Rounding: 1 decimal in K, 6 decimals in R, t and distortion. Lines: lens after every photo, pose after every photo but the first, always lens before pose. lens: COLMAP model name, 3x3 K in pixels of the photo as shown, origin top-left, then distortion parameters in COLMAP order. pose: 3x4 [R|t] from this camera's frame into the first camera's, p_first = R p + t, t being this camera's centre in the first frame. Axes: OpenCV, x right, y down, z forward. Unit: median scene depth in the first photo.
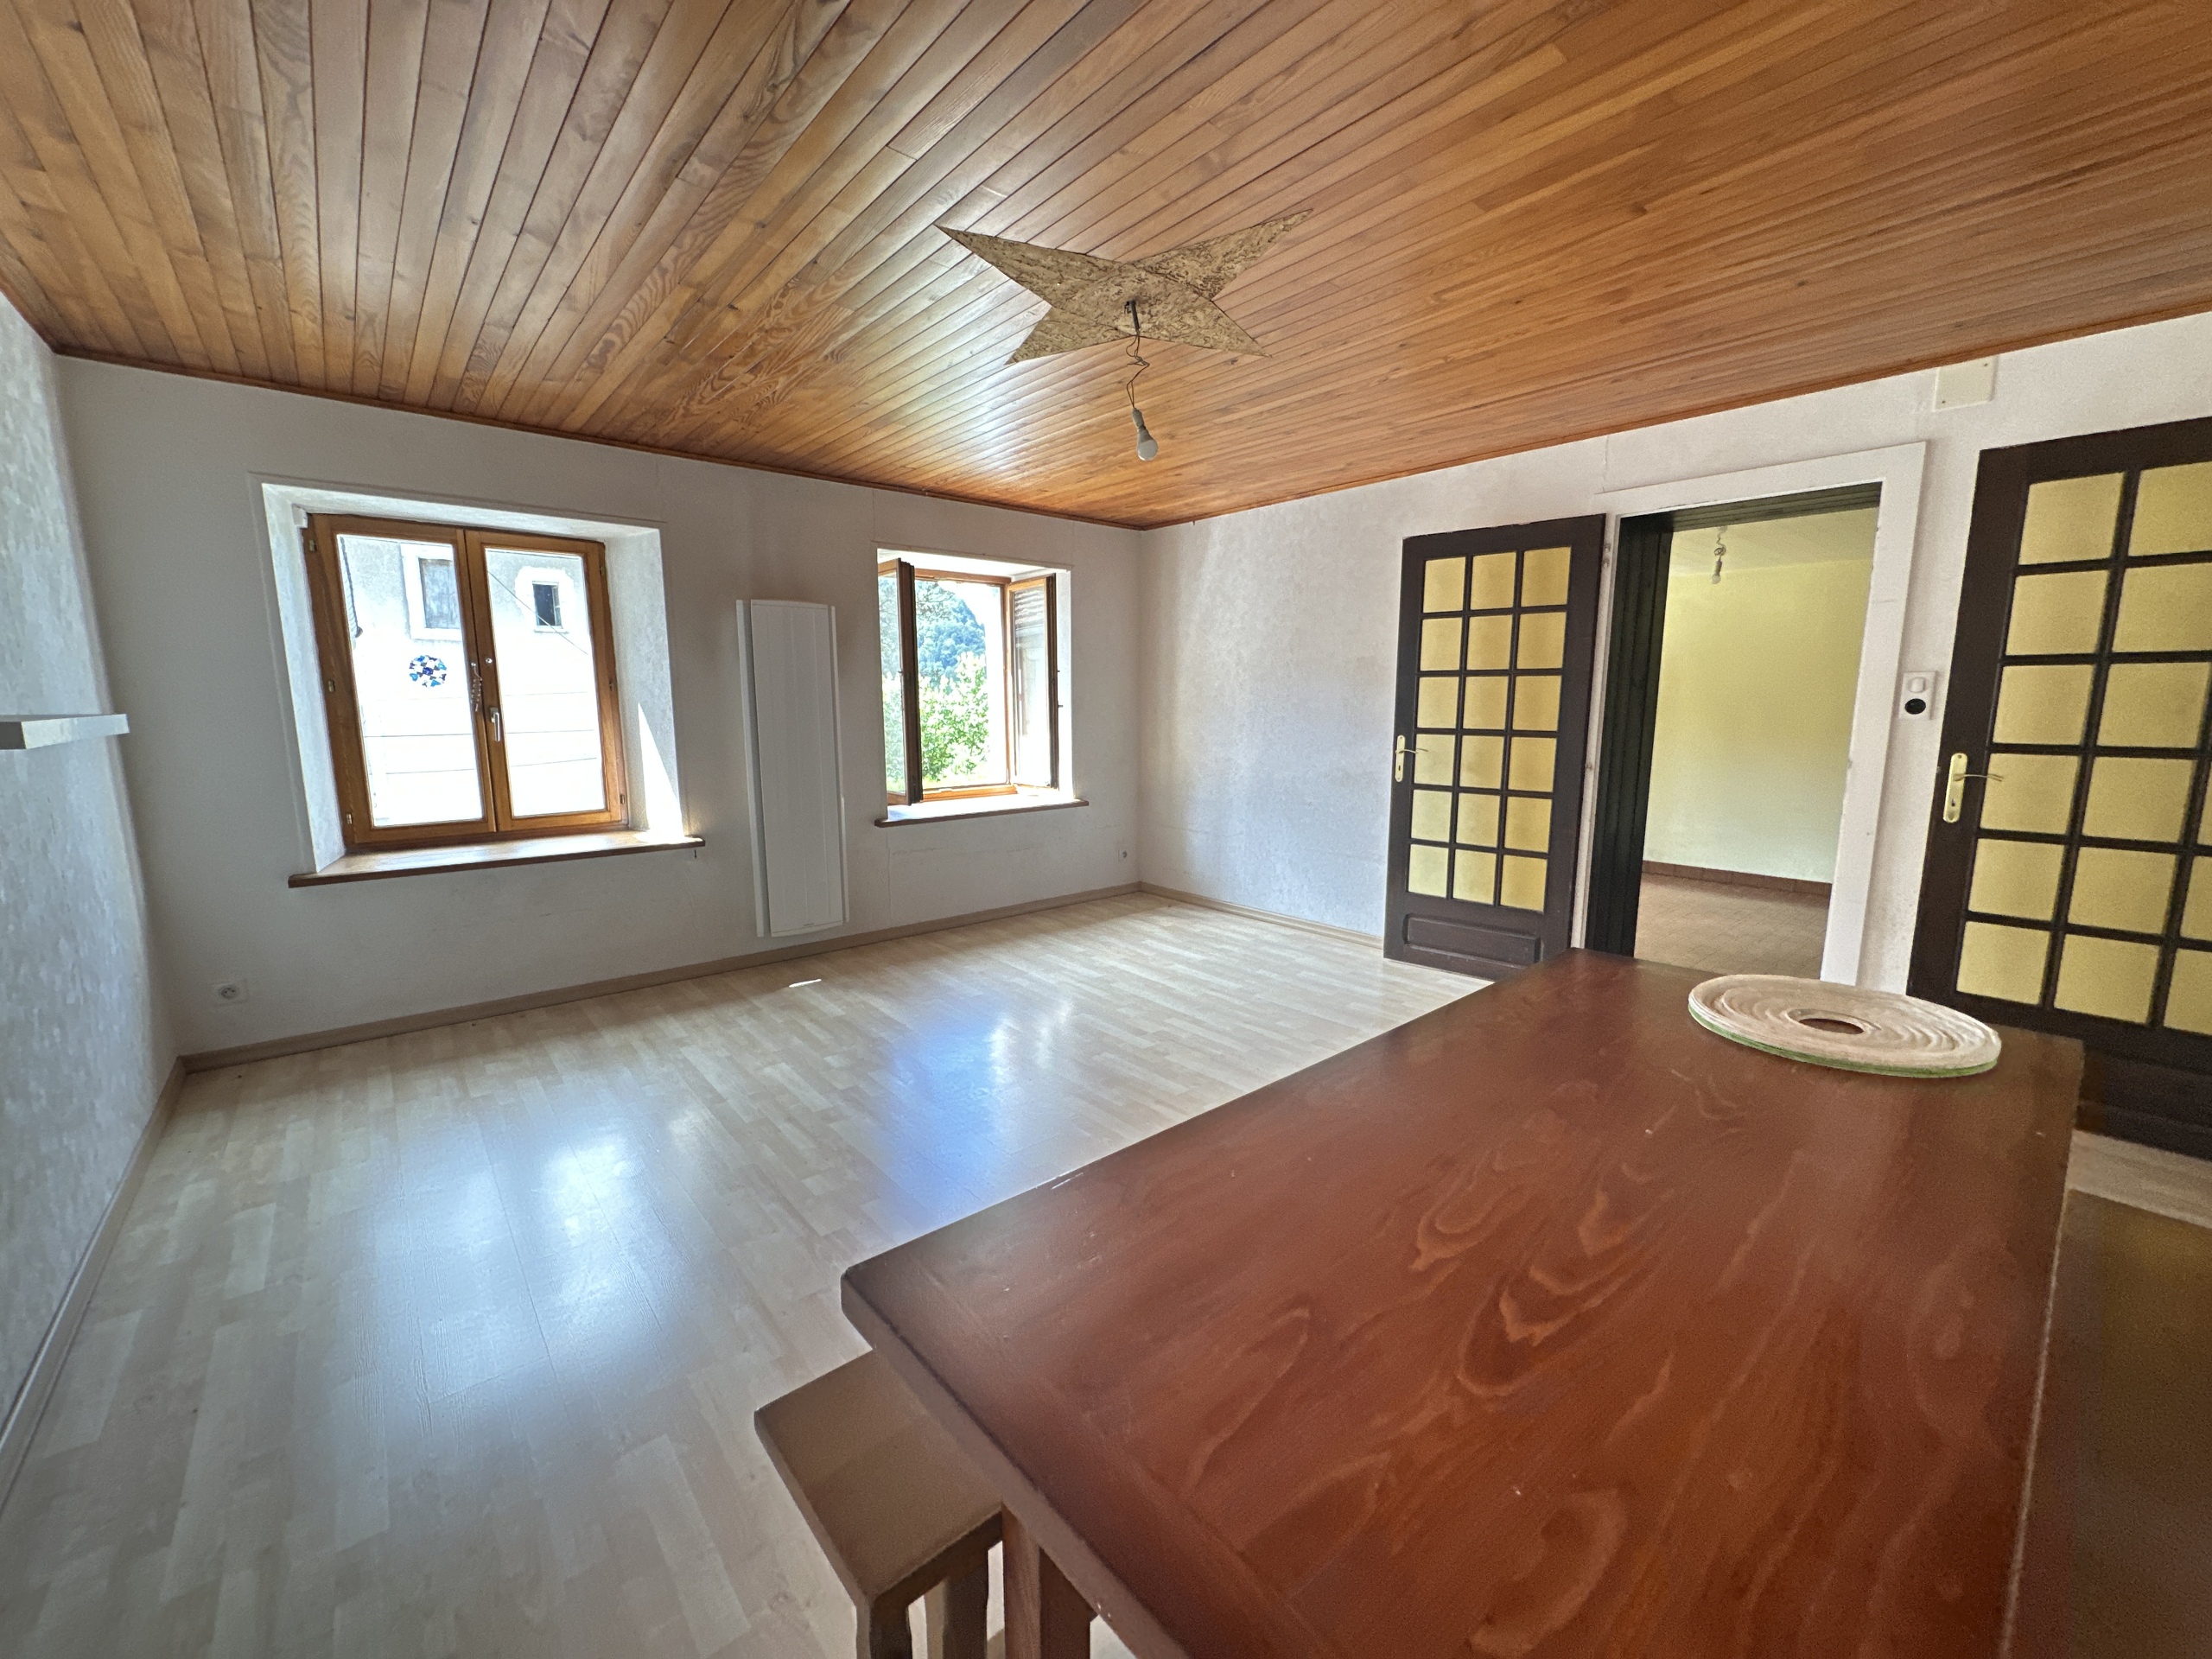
lens RADIAL K [[881.7, 0, 1099.9], [0, 881.7, 832.6], [0, 0, 1]] dist [0.003759, 0.000113]
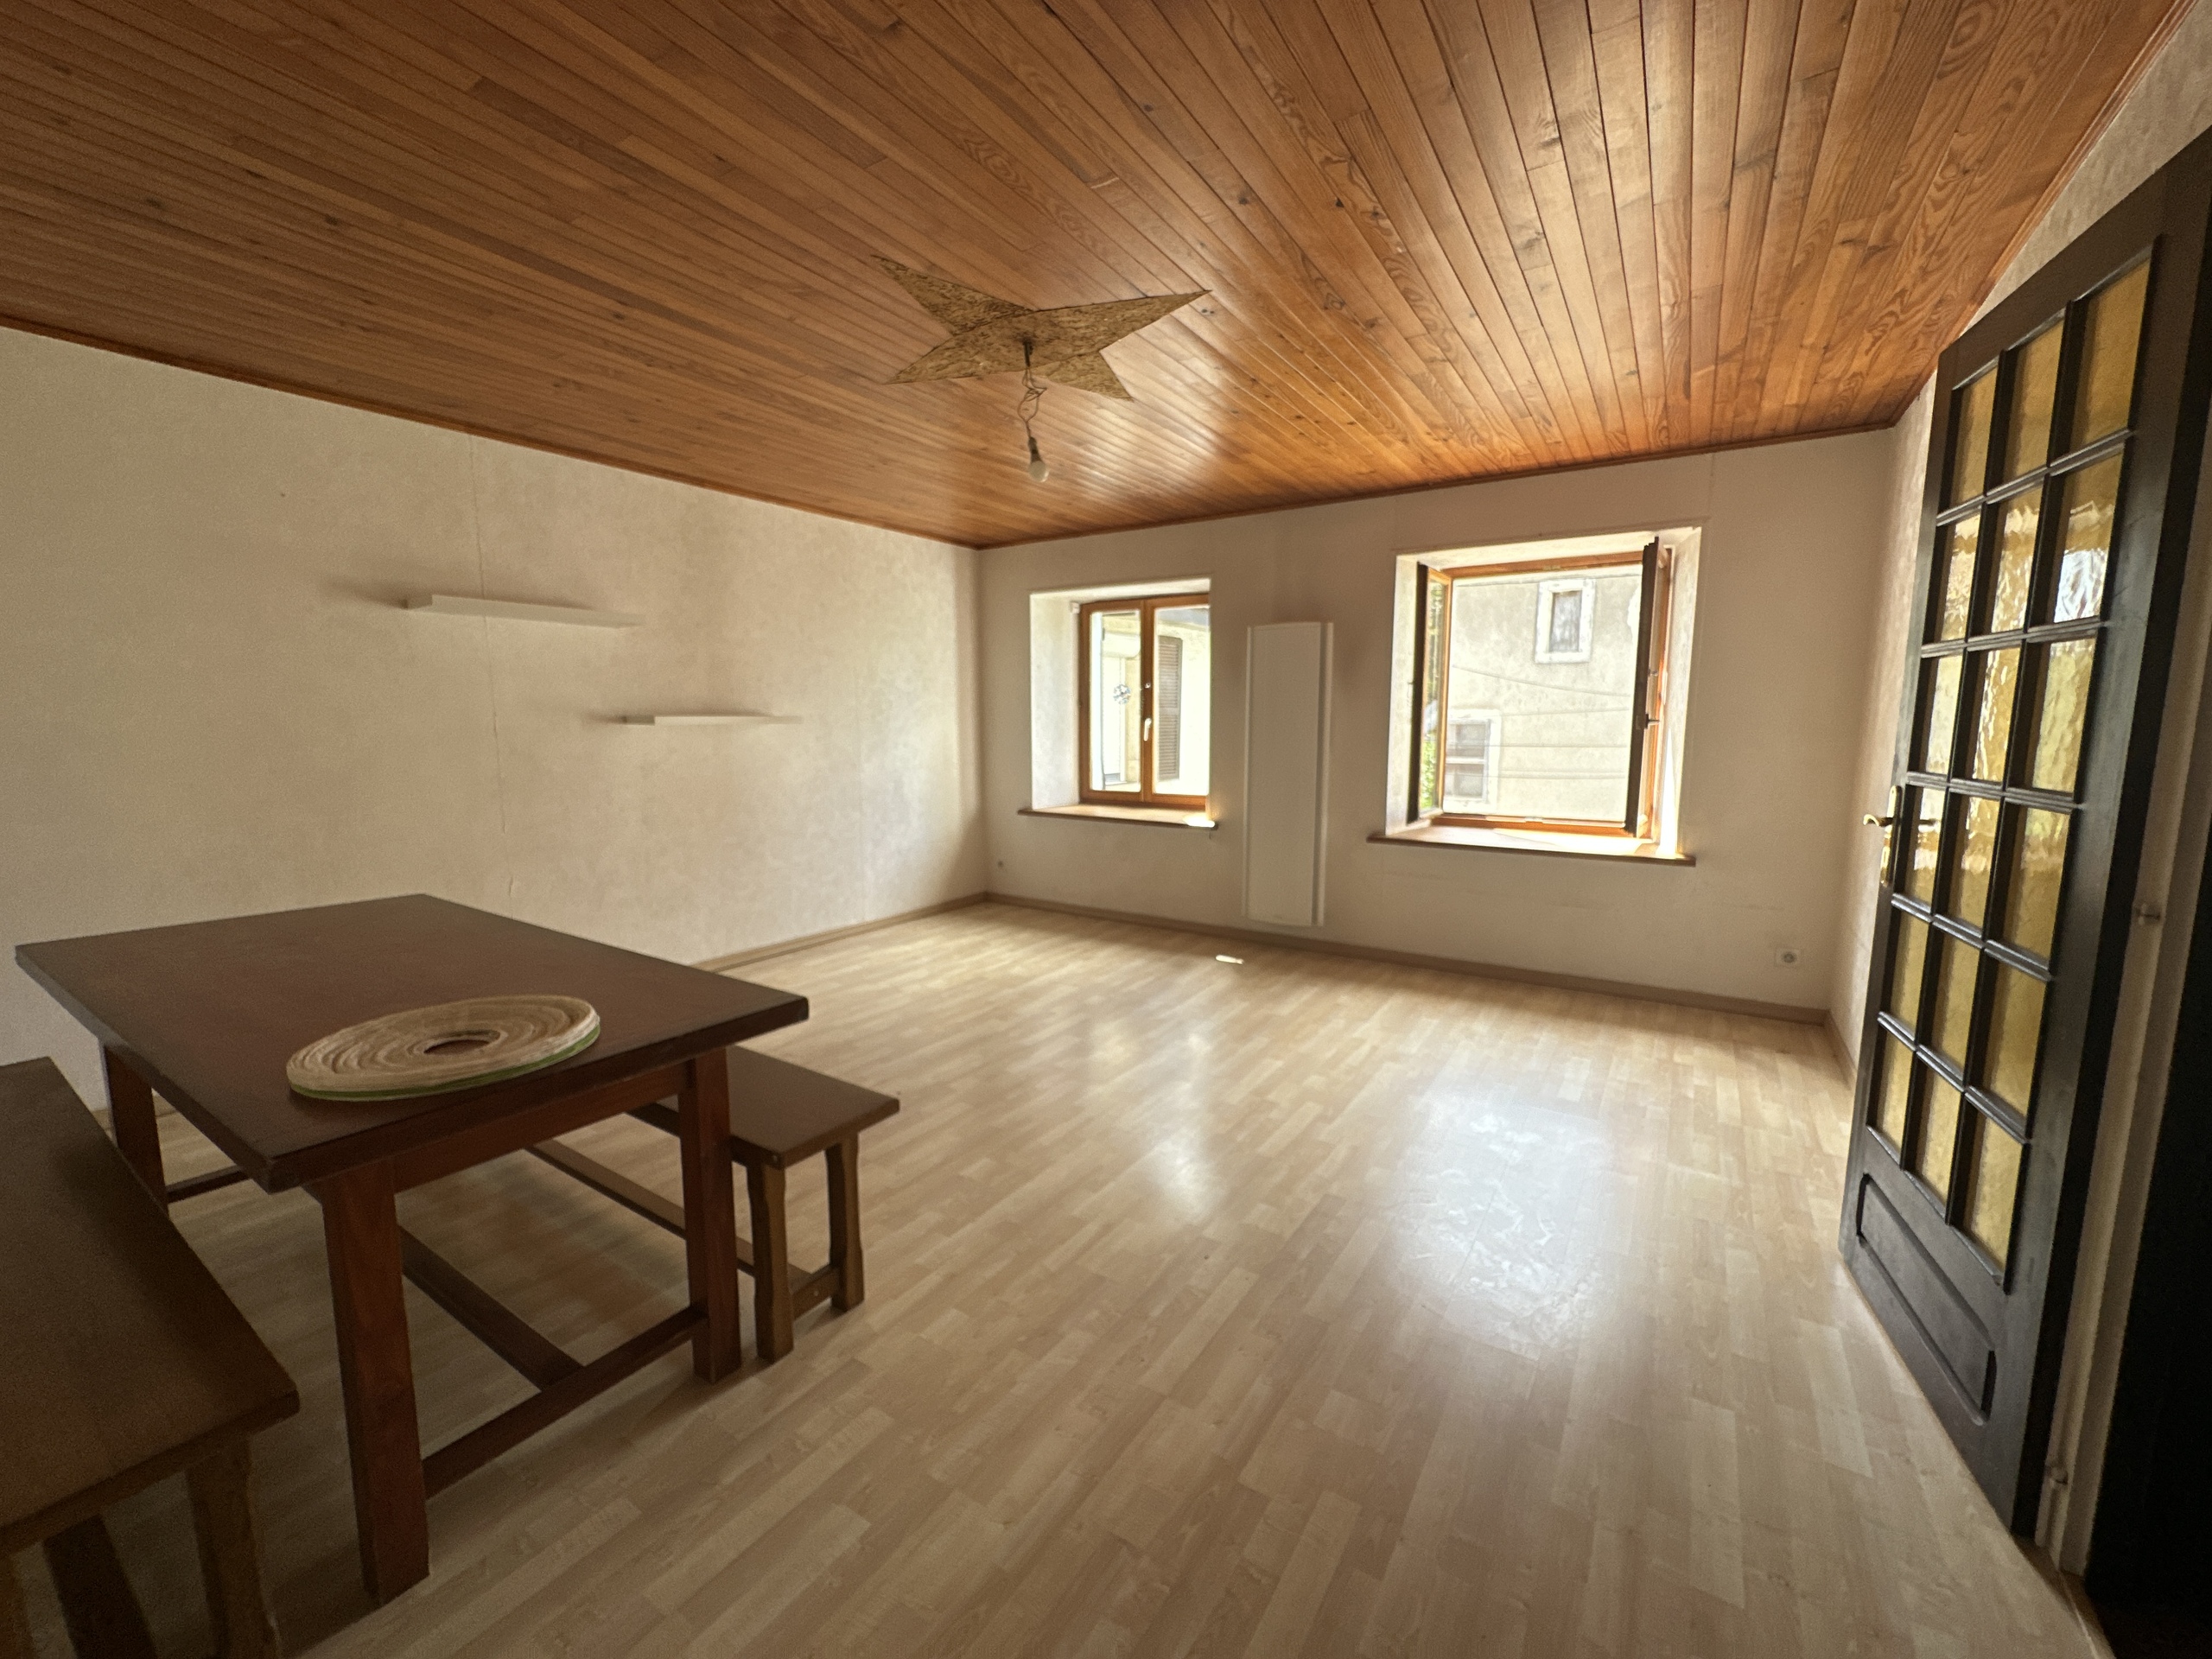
lens RADIAL K [[881.7, 0, 1104.2], [0, 881.7, 830.4], [0, 0, 1]] dist [0.003759, 0.000113]
pose [[0.285065, 0.125191, -0.950297, 0.658066], [-0.145695, 0.985573, 0.086134, -0.065858], [0.947371, 0.113900, 0.299192, 0.472004]]
